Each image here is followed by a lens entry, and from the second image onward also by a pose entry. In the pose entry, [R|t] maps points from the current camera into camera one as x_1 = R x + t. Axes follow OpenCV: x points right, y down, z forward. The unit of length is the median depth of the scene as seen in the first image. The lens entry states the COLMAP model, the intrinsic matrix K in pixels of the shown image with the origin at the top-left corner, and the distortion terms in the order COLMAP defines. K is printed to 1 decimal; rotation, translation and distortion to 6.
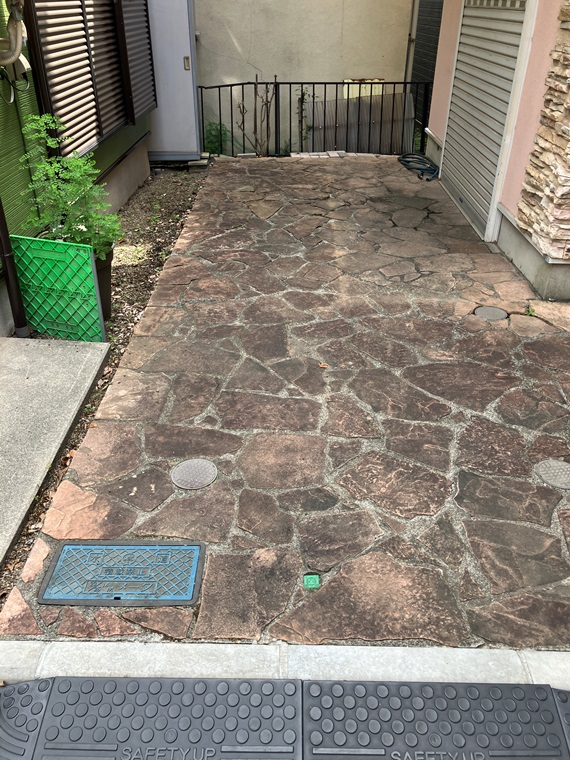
lens RADIAL K [[628.8, 0, 288.6], [0, 628.8, 373.0], [0, 0, 1]] dist [0.029389, -0.019299]
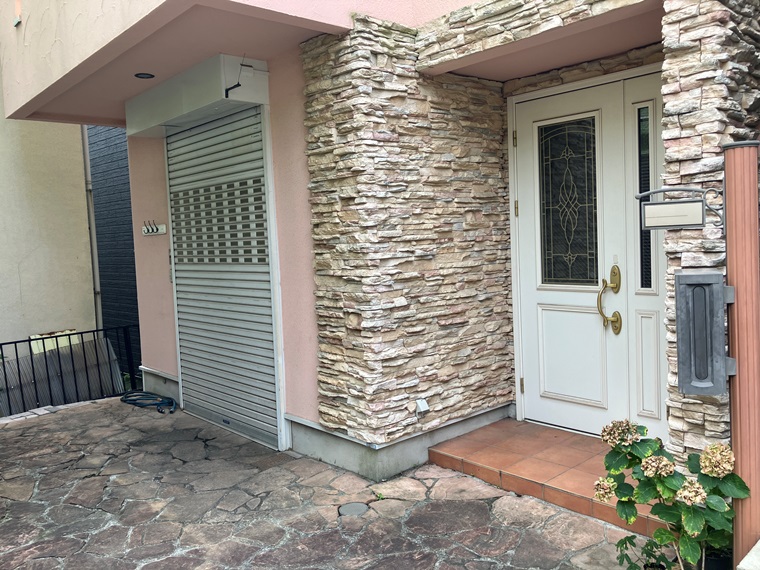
lens RADIAL K [[628.8, 0, 383.2], [0, 628.8, 266.0], [0, 0, 1]] dist [0.029389, -0.019299]
pose [[0.731626, -0.070413, 0.678060, -0.294650], [0.388846, 0.860078, -0.330249, -0.066029], [-0.559931, 0.505280, 0.656635, 0.053905]]
